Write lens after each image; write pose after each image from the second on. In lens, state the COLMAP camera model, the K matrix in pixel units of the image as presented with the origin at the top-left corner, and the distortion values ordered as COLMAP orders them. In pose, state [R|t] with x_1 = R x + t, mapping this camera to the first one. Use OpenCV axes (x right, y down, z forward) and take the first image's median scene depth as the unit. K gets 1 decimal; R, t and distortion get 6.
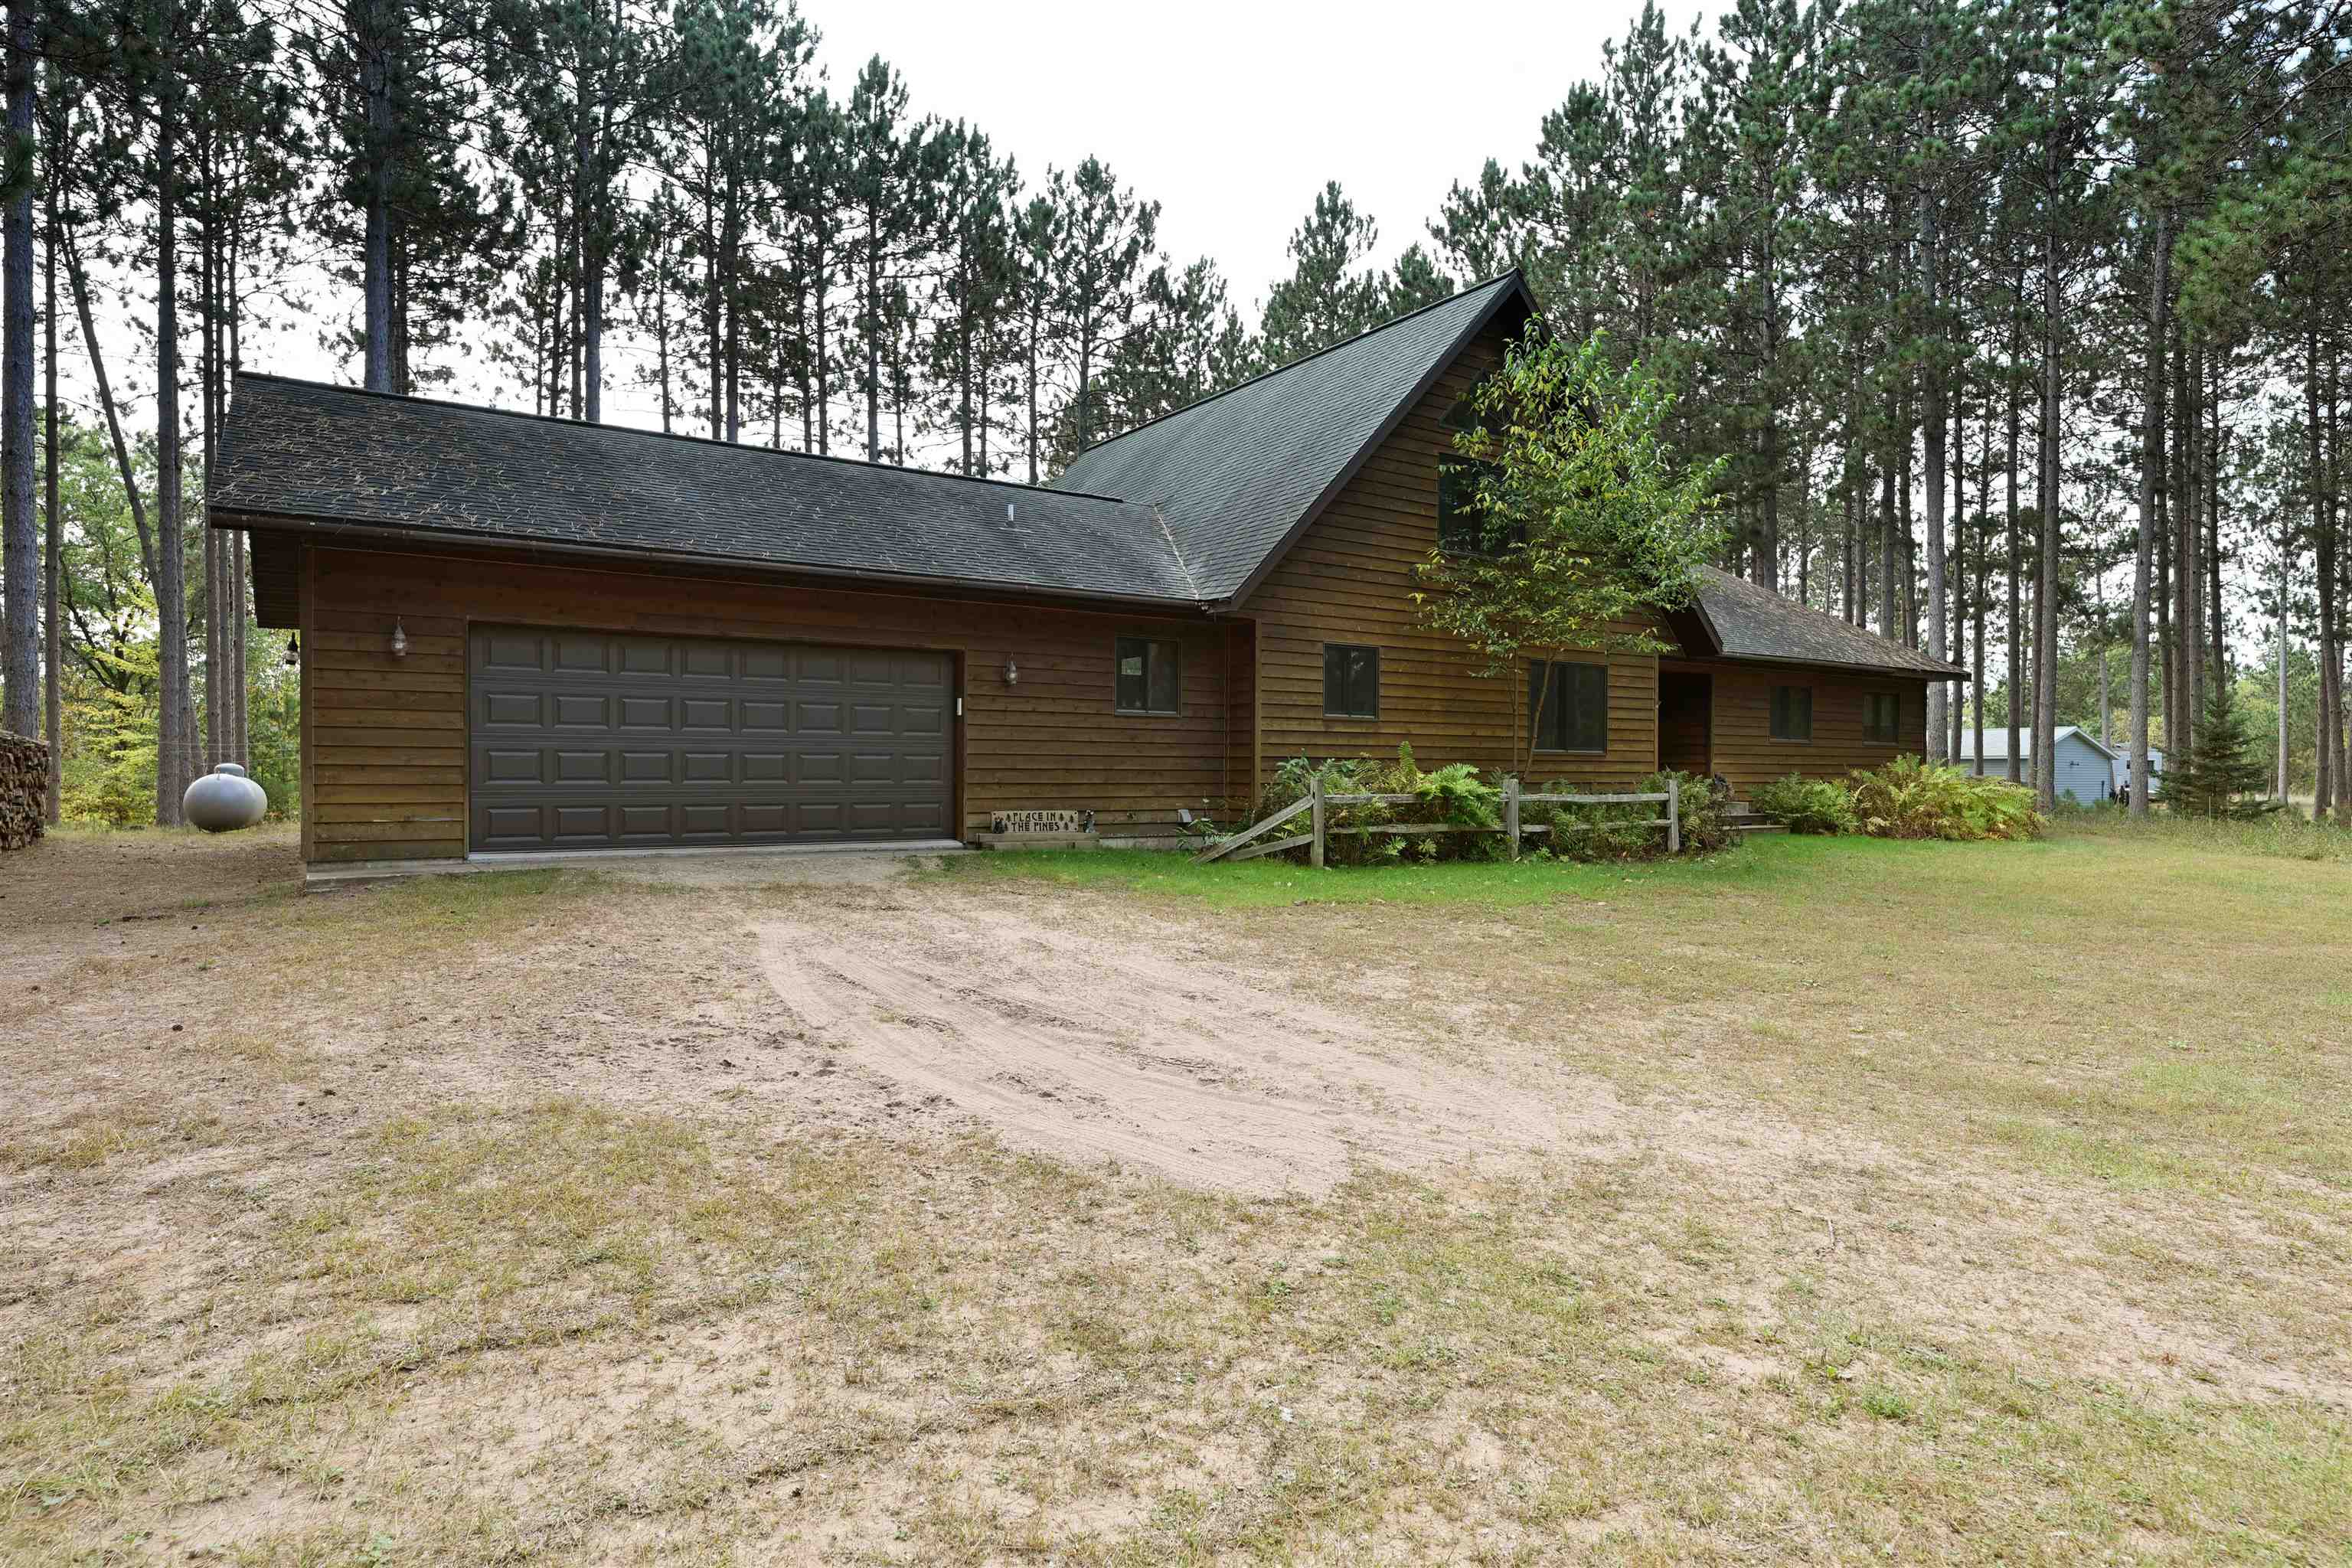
lens RADIAL K [[1293.3, 0, 1176.0], [0, 1293.3, 784.0], [0, 0, 1]] dist [-0.001881, -0.000320]
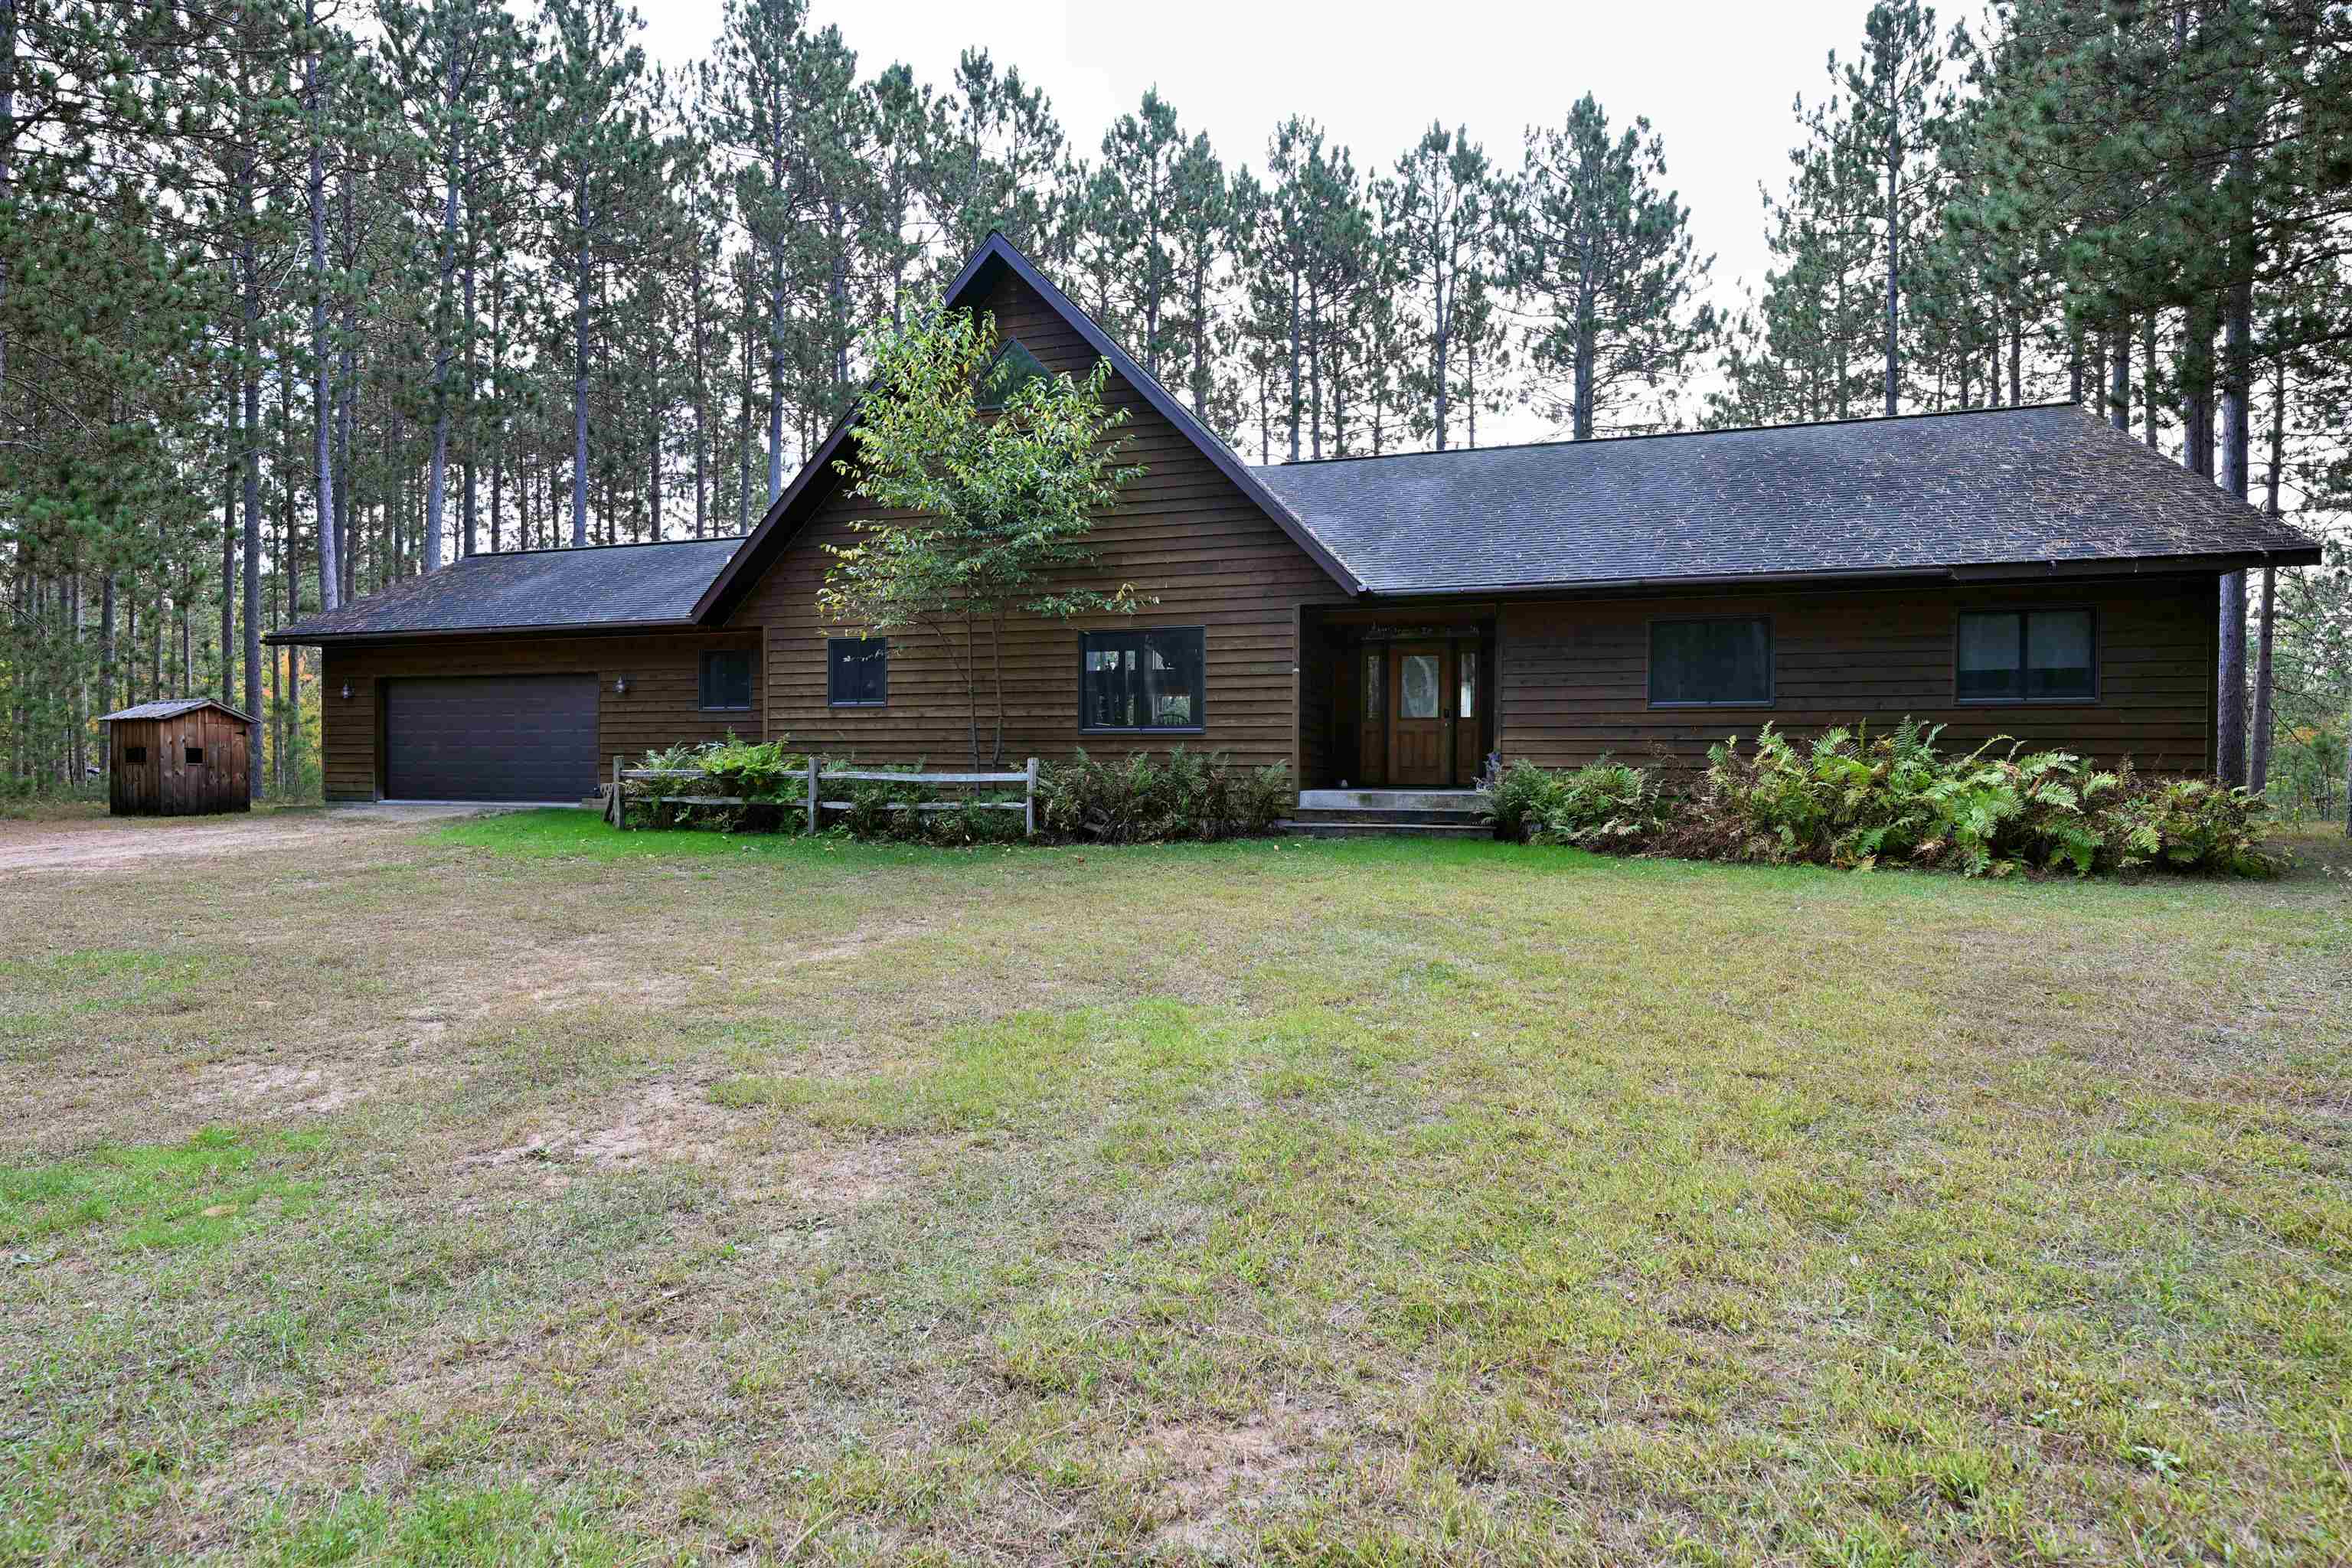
lens RADIAL K [[1249.9, 0, 1176.0], [0, 1249.9, 784.0], [0, 0, 1]] dist [0.001641, -0.000303]
pose [[0.605936, 0.005692, -0.795493, 1.241373], [-0.010221, 0.999948, -0.000631, 0.015242], [0.795448, 0.008513, 0.605963, 0.621656]]
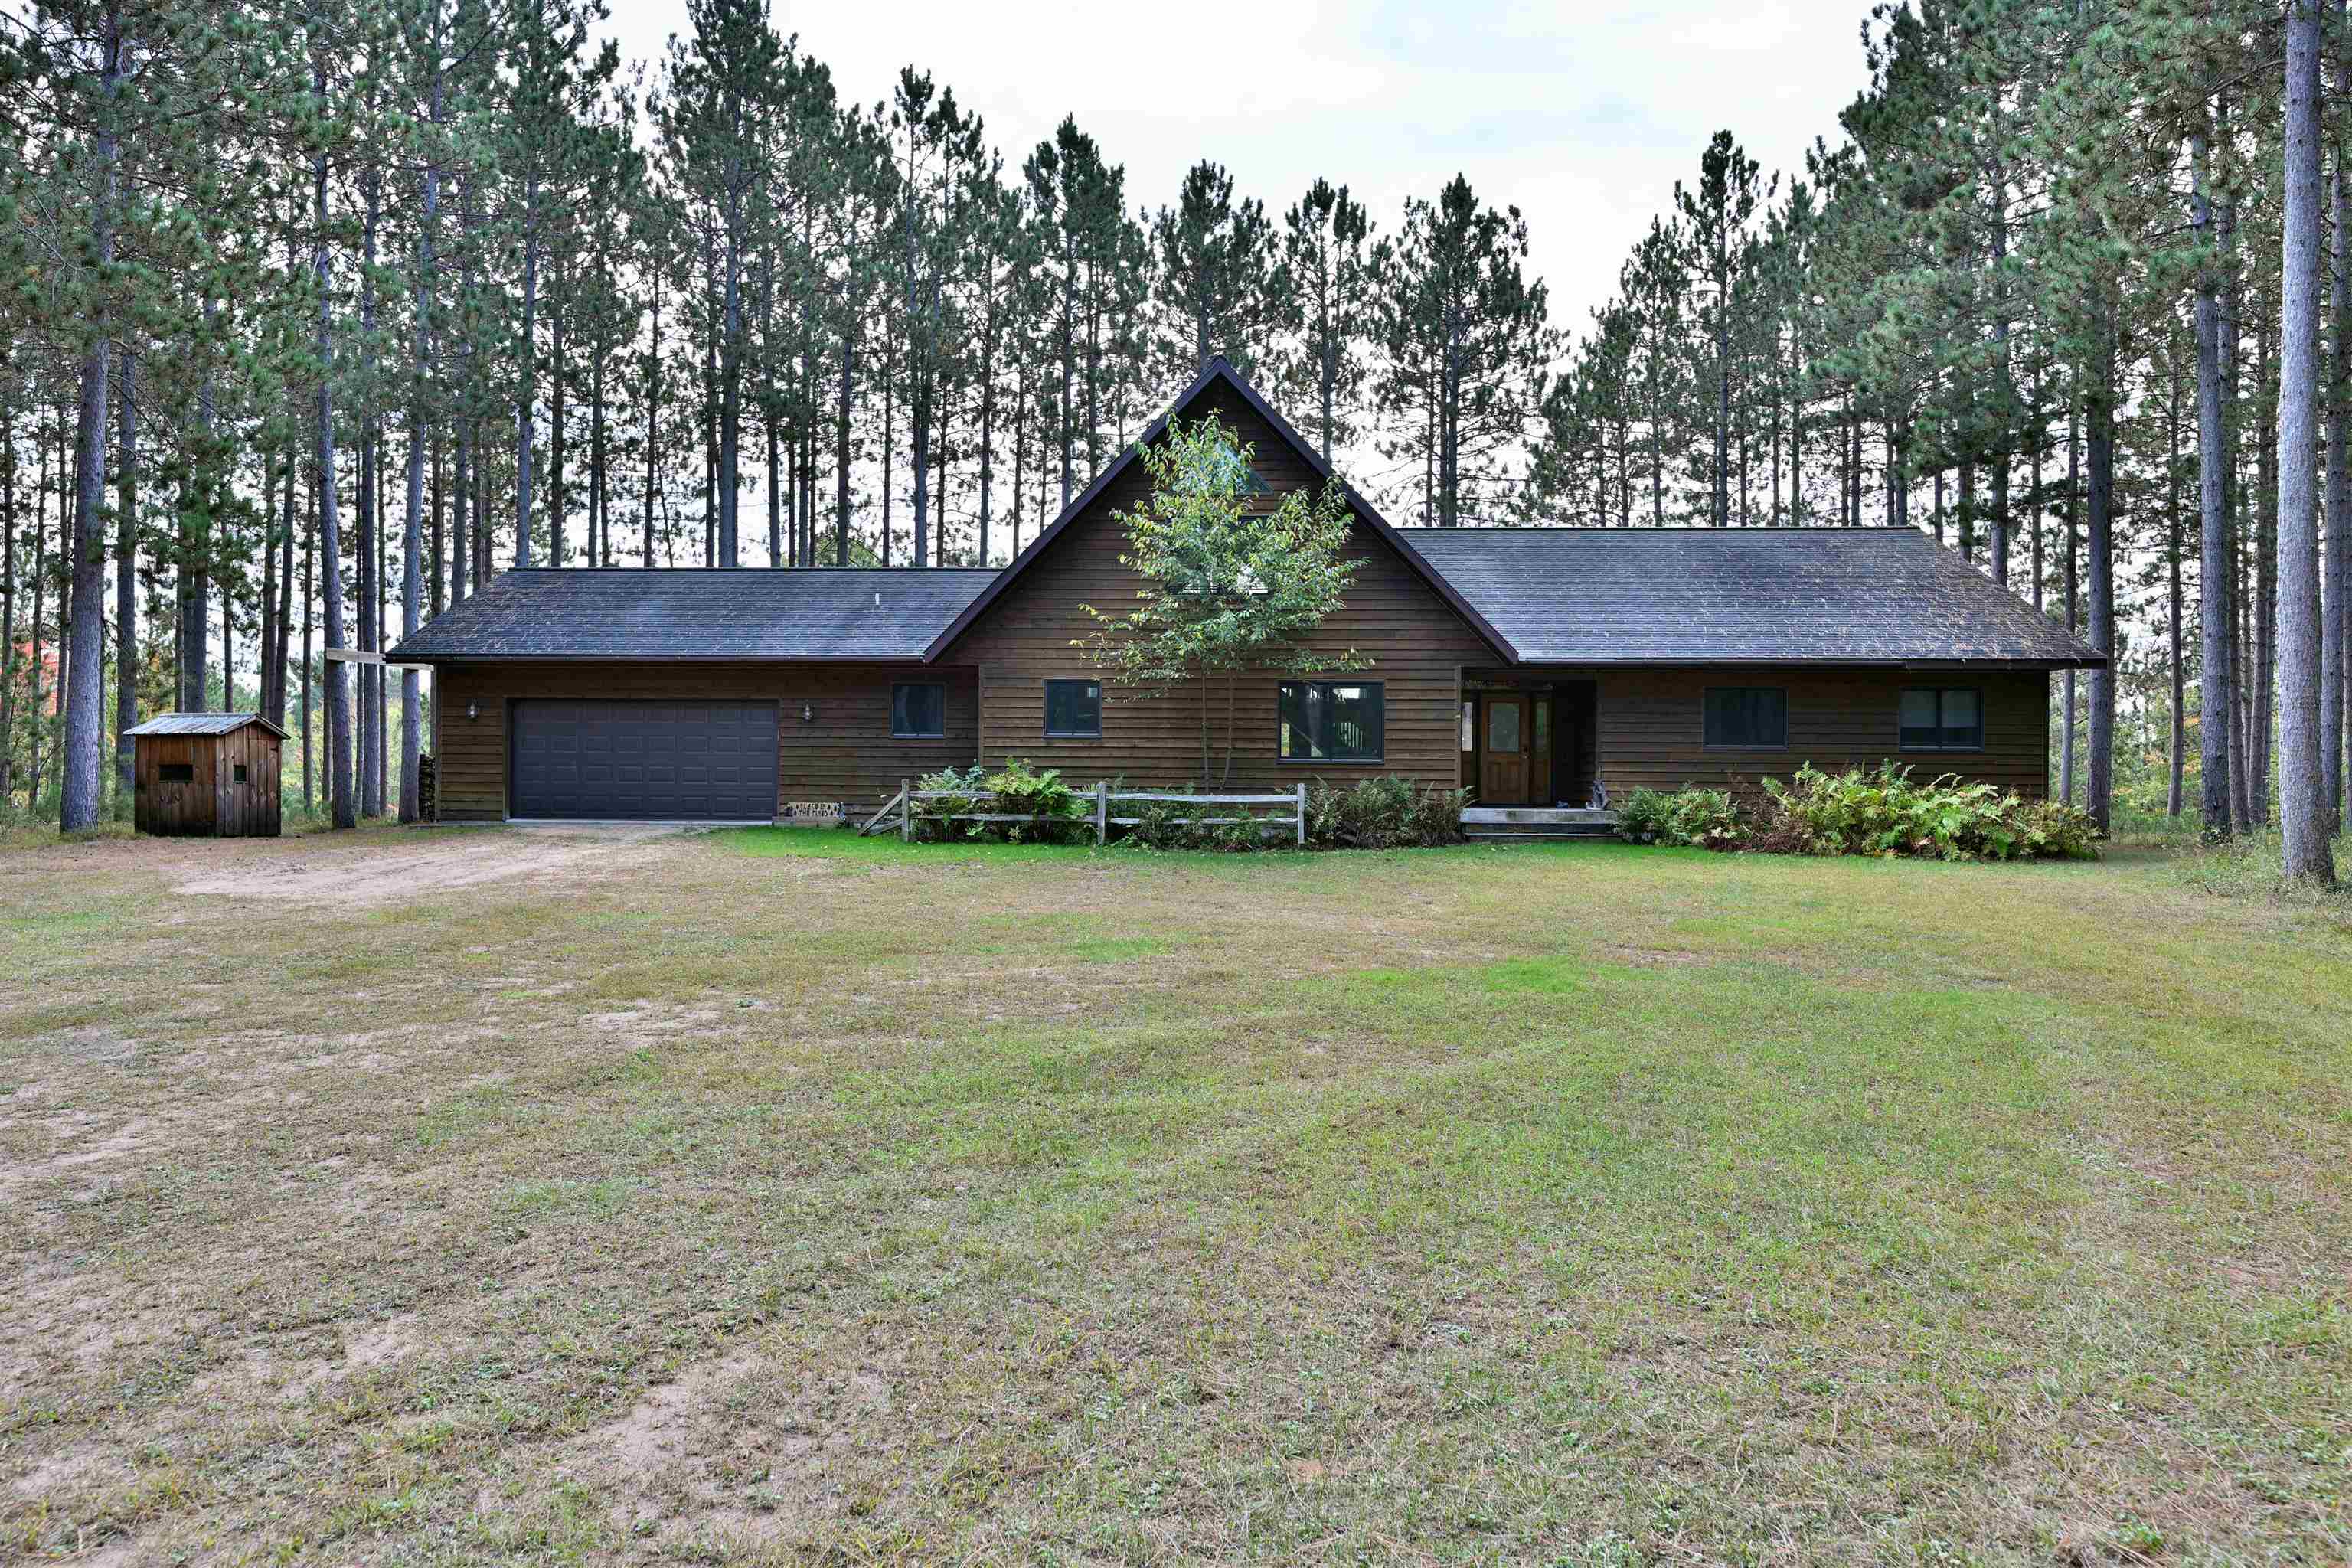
lens RADIAL K [[1480.0, 0, 1176.0], [0, 1480.0, 784.0], [0, 0, 1]] dist [-0.001645, 0.000169]
pose [[0.801693, -0.000307, -0.597736, 1.192269], [-0.009690, 0.999862, -0.013509, 0.017148], [0.597657, 0.016622, 0.801579, -0.125495]]
